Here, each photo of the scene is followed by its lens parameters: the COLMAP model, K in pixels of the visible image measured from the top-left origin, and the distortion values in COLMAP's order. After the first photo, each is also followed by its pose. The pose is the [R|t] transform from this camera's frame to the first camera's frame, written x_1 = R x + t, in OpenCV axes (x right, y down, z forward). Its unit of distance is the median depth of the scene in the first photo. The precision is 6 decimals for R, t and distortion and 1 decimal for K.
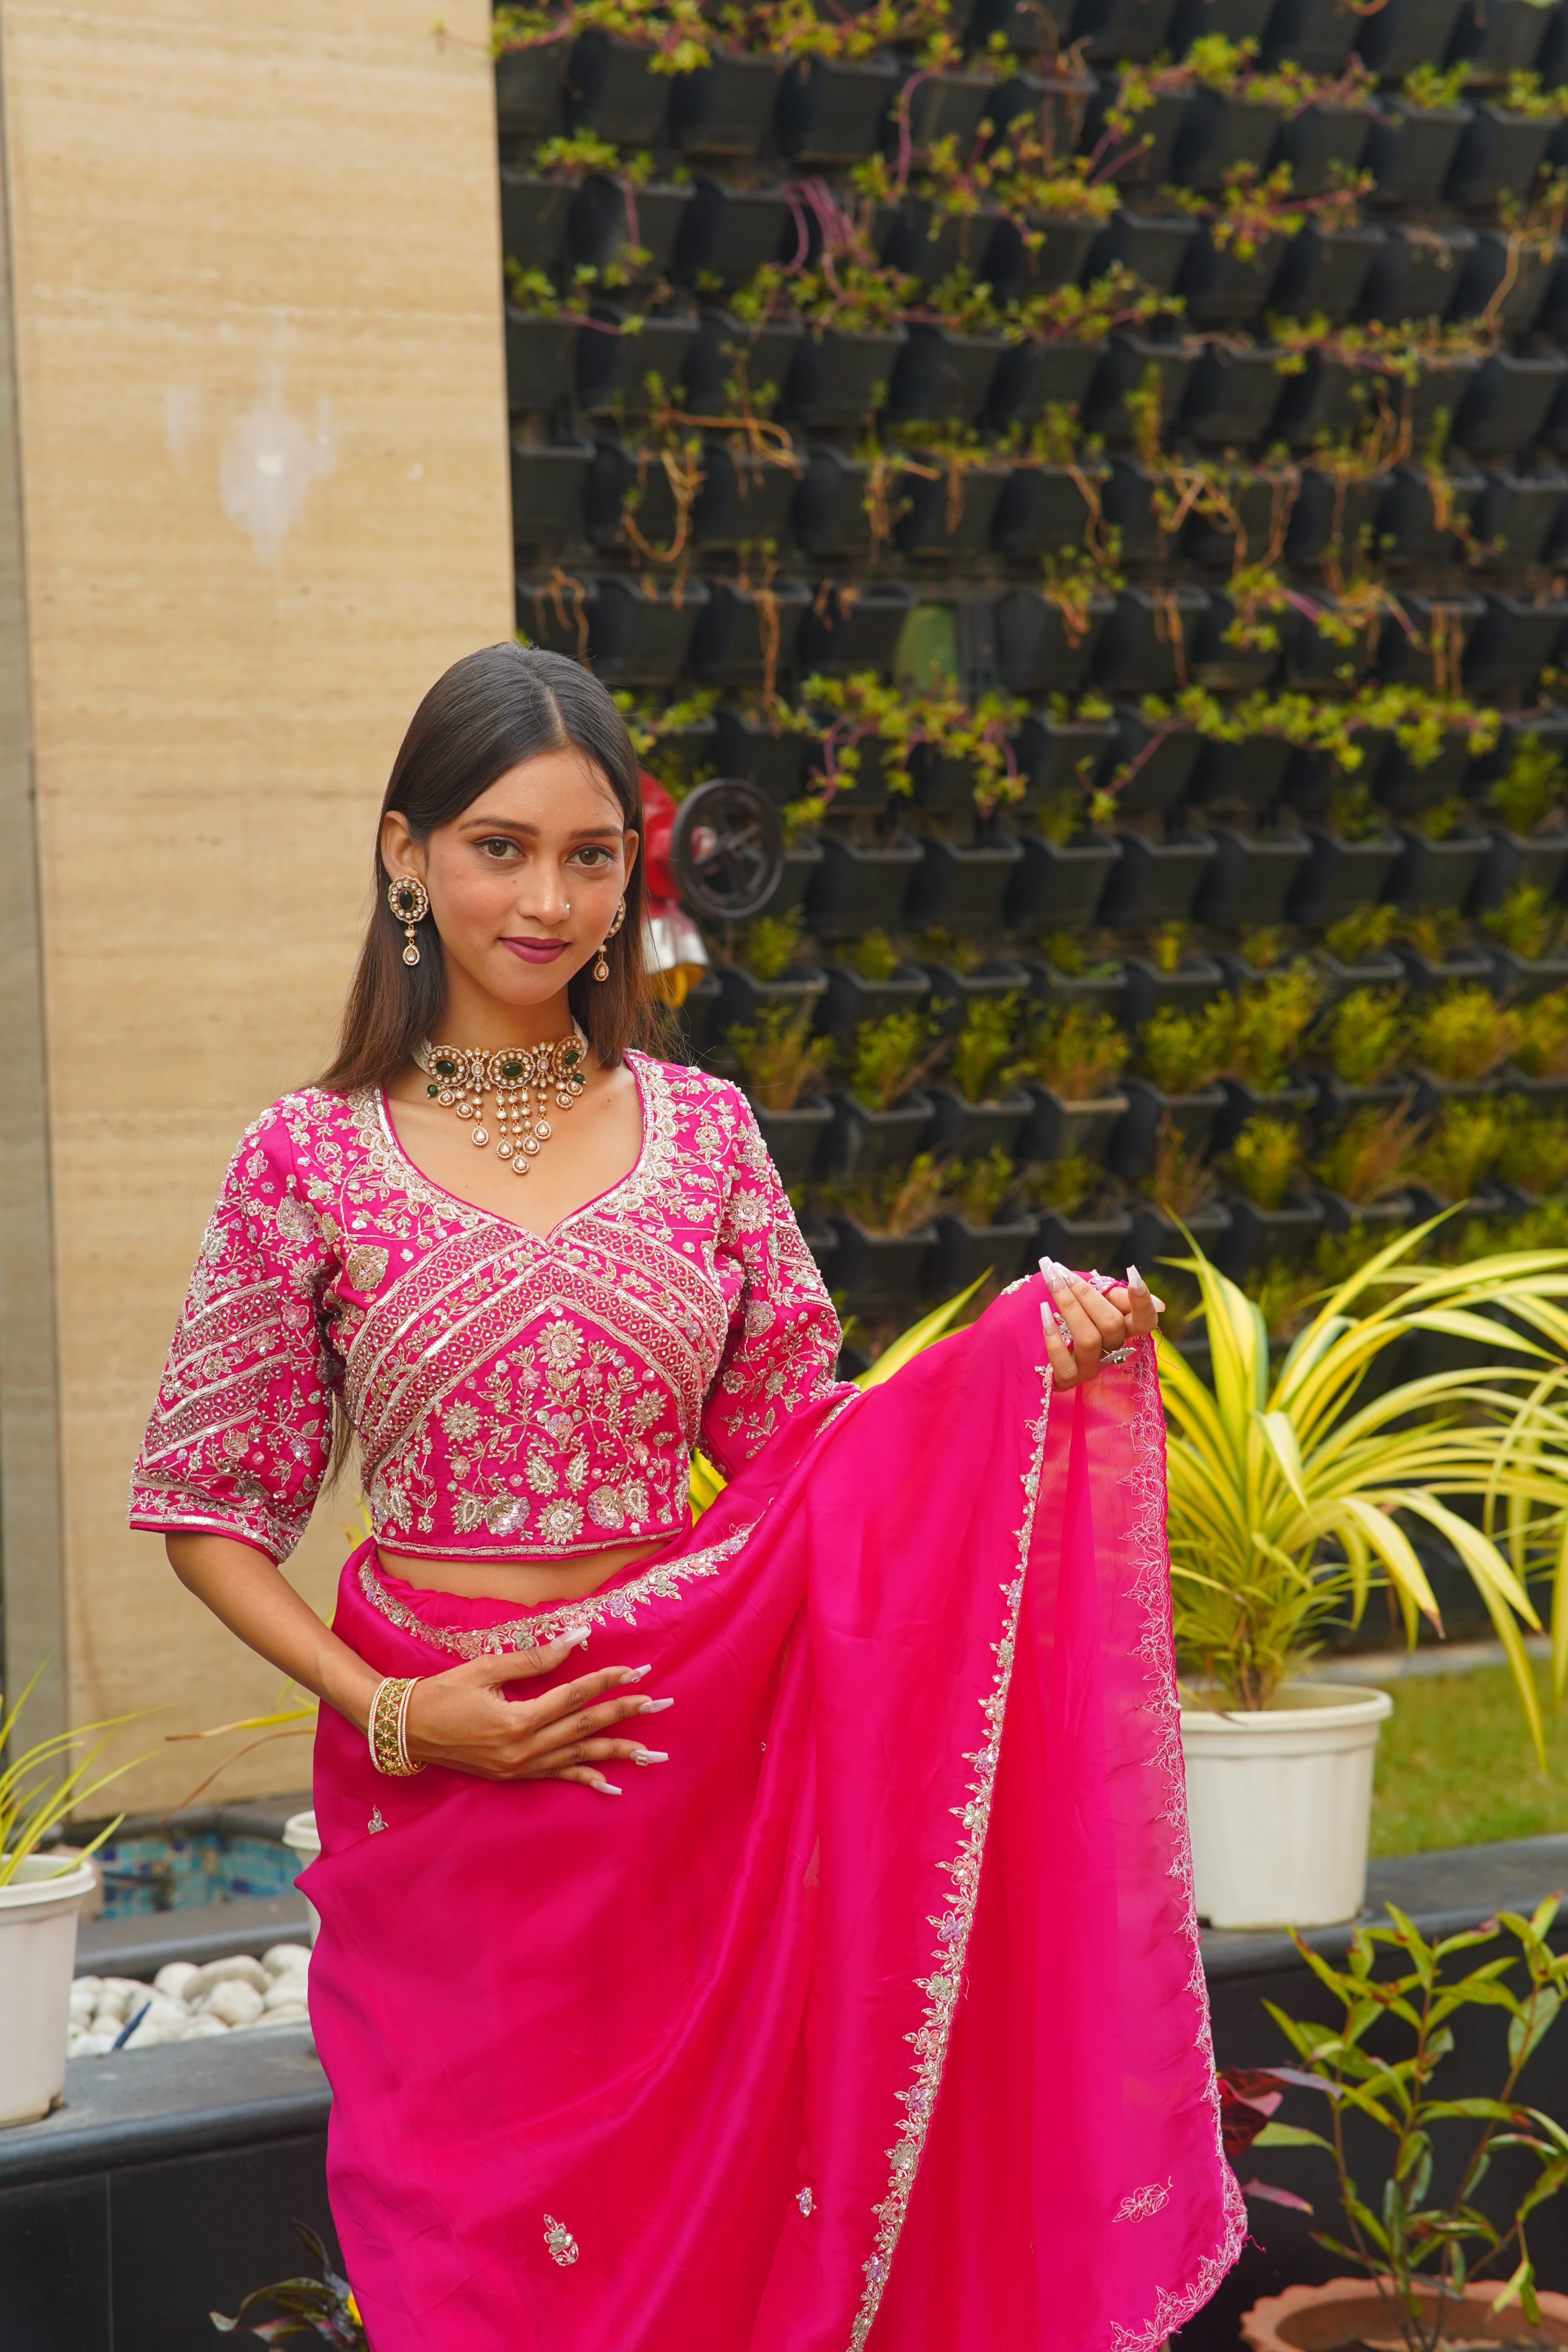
lens RADIAL K [[5955.9, 0, 773.1], [0, 5955.9, 1185.0], [0, 0, 1]] dist [0.480110, 0.000000]
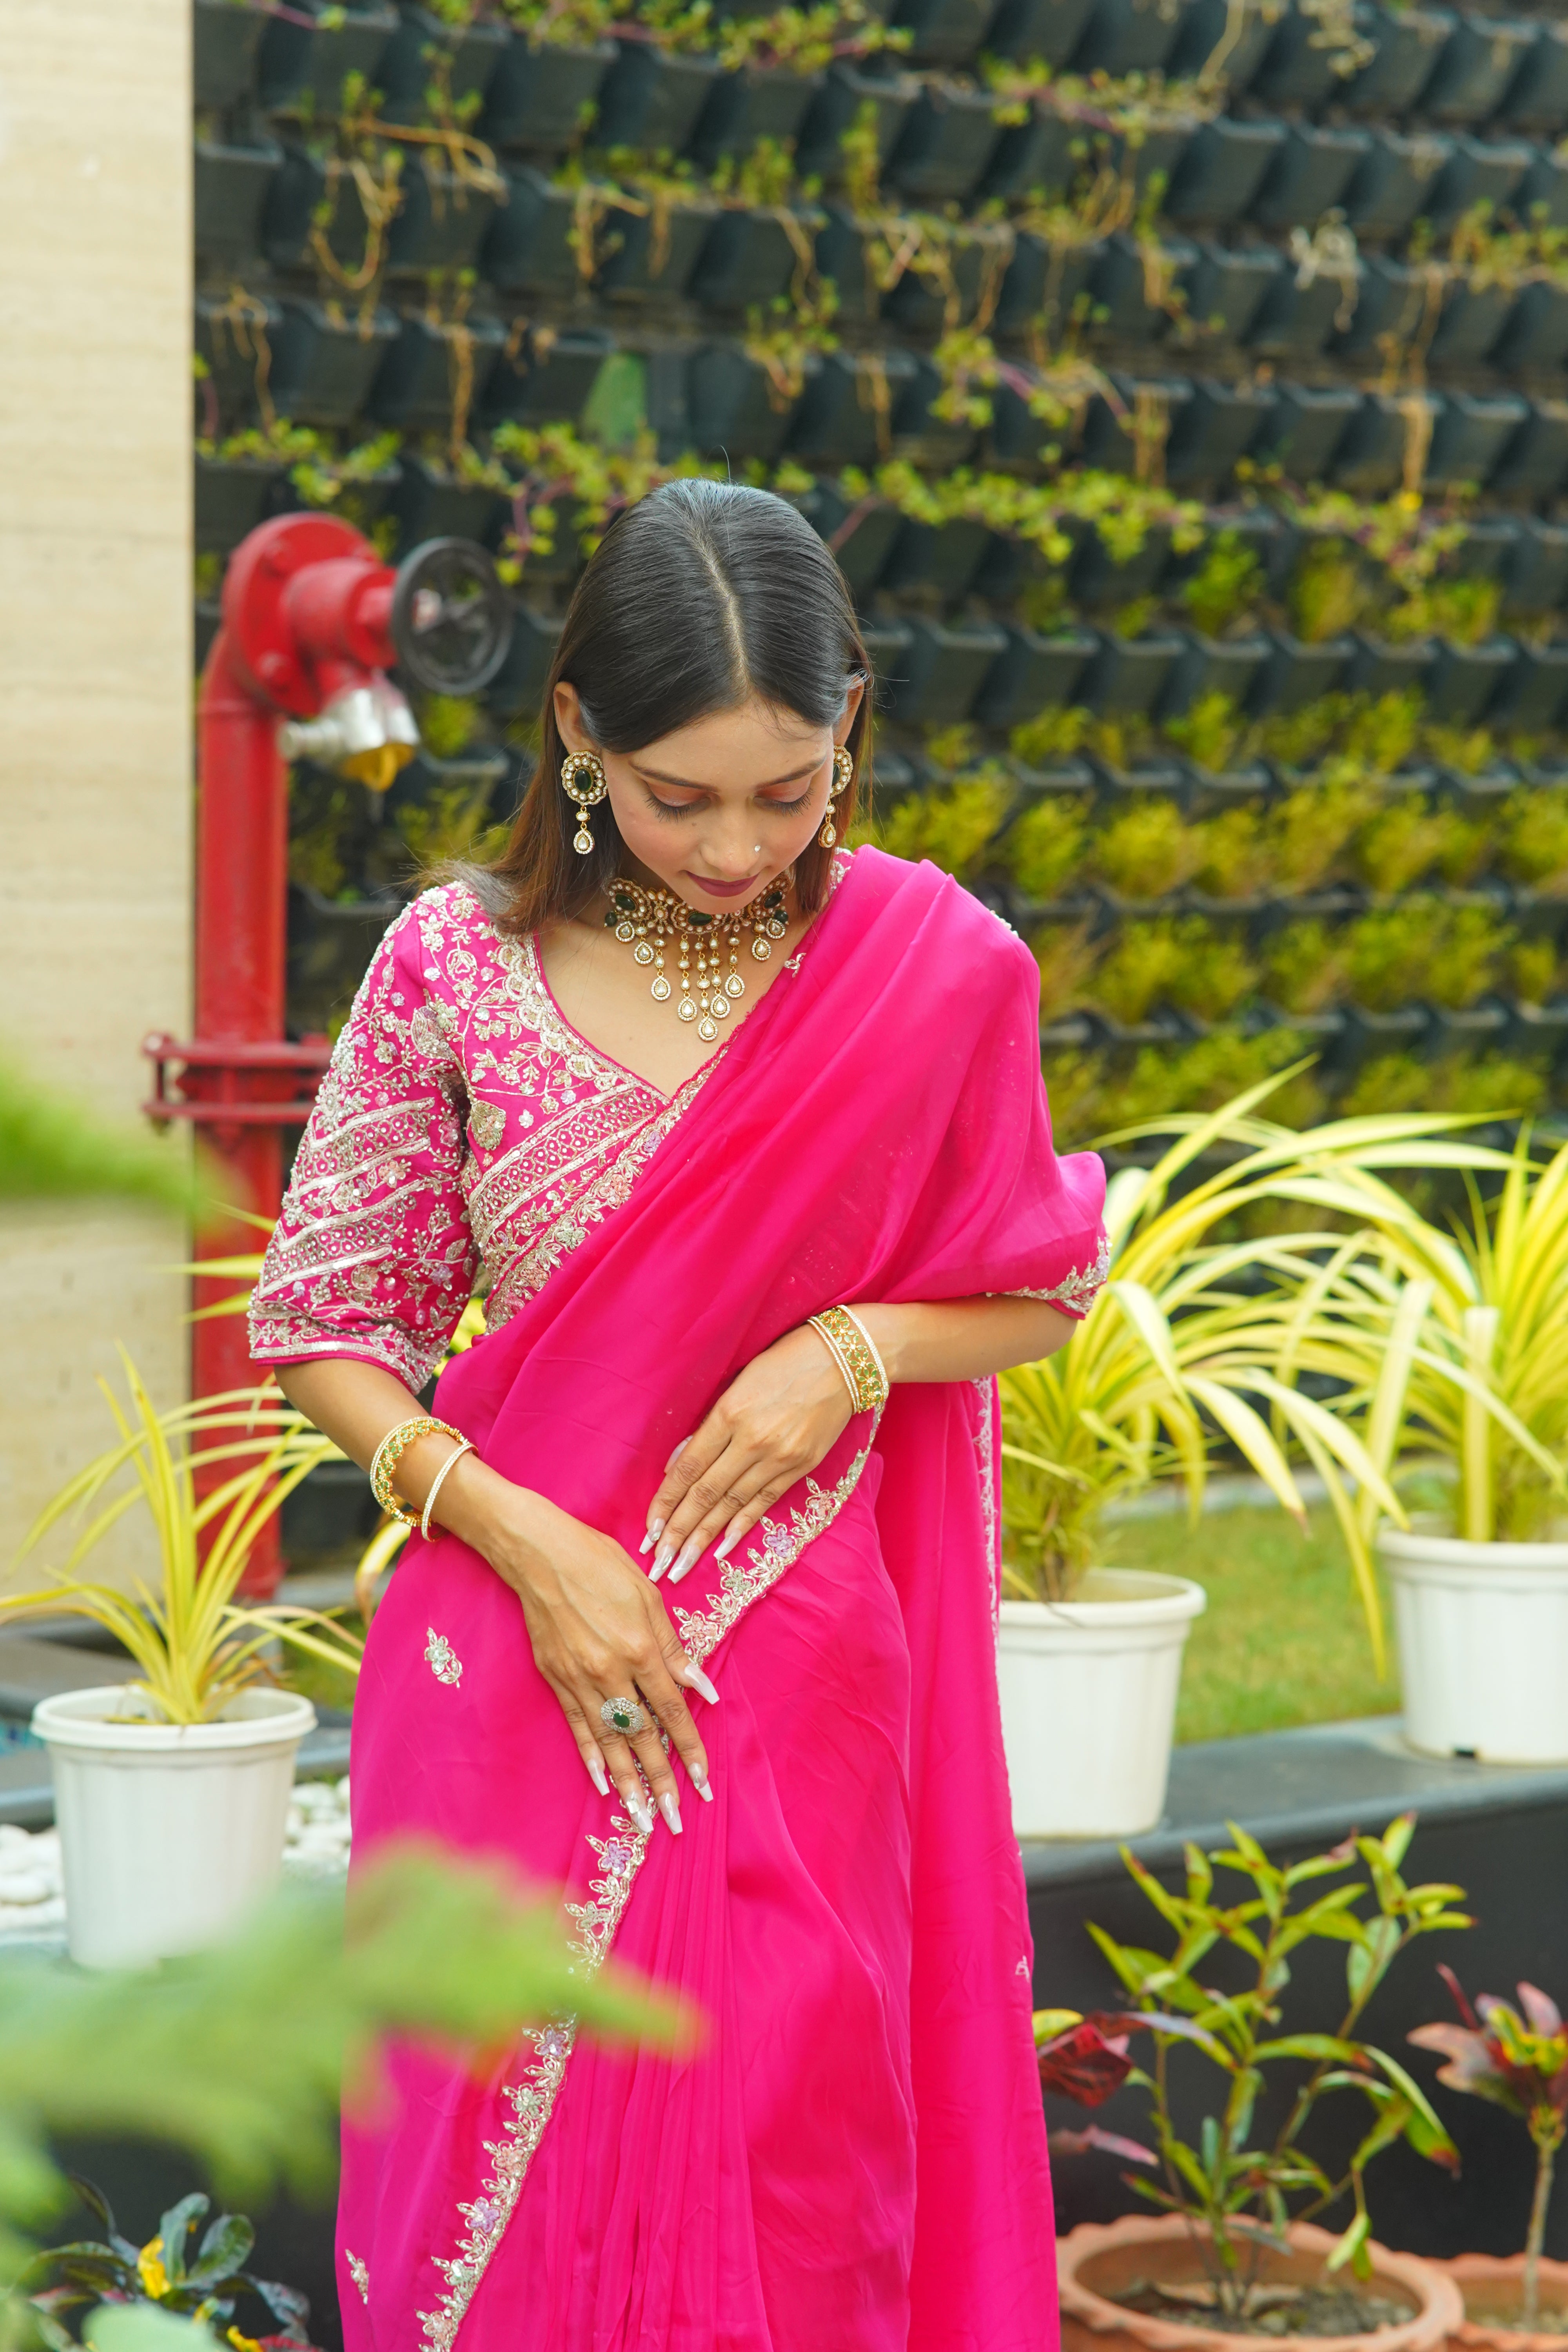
lens RADIAL K [[5955.9, 0, 754.4], [0, 5955.9, 1182.8], [0, 0, 1]] dist [0.480110, 0.000000]
pose [[0.992175, 0.038899, 0.118642, -0.058014], [-0.043490, 0.998392, 0.036354, -0.004816], [-0.117037, -0.041230, 0.992271, 0.081533]]
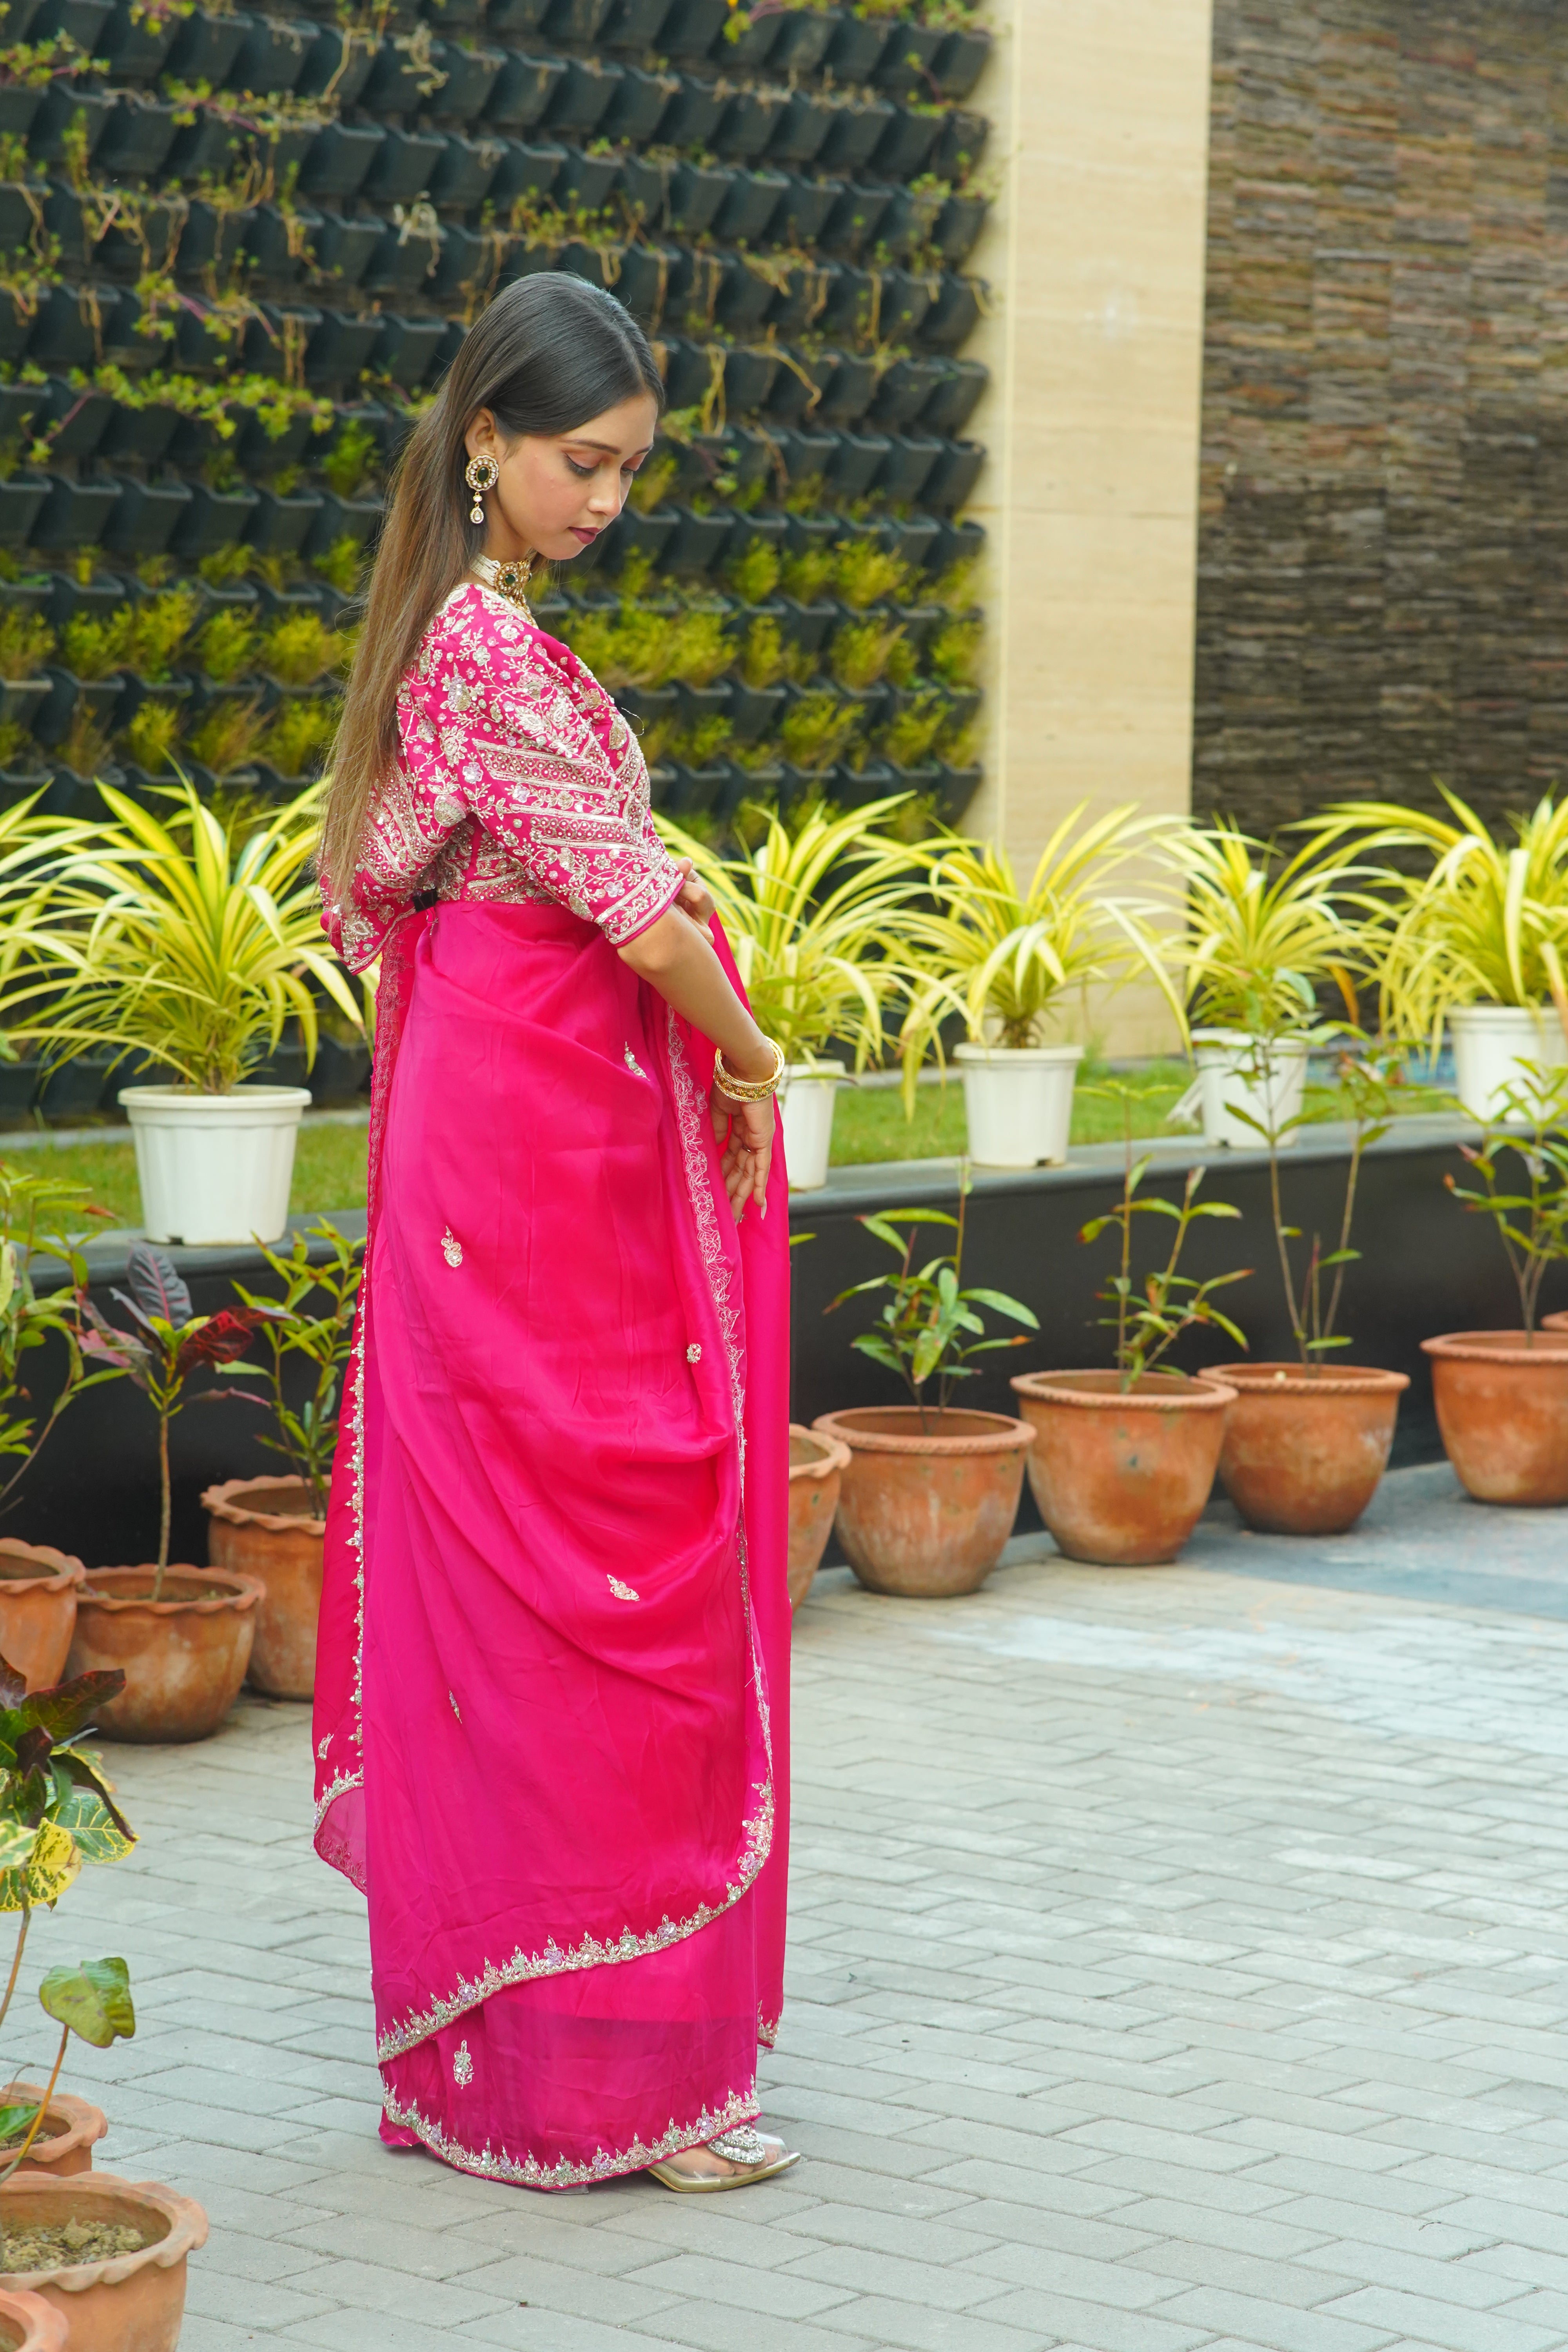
lens RADIAL K [[5955.9, 0, 801.3], [0, 5955.9, 1192.4], [0, 0, 1]] dist [0.480110, 0.000000]
pose [[0.969300, 0.026207, 0.244479, -0.101795], [-0.039196, 0.998058, 0.048414, 0.027186], [-0.242735, -0.056510, 0.968445, -0.321291]]
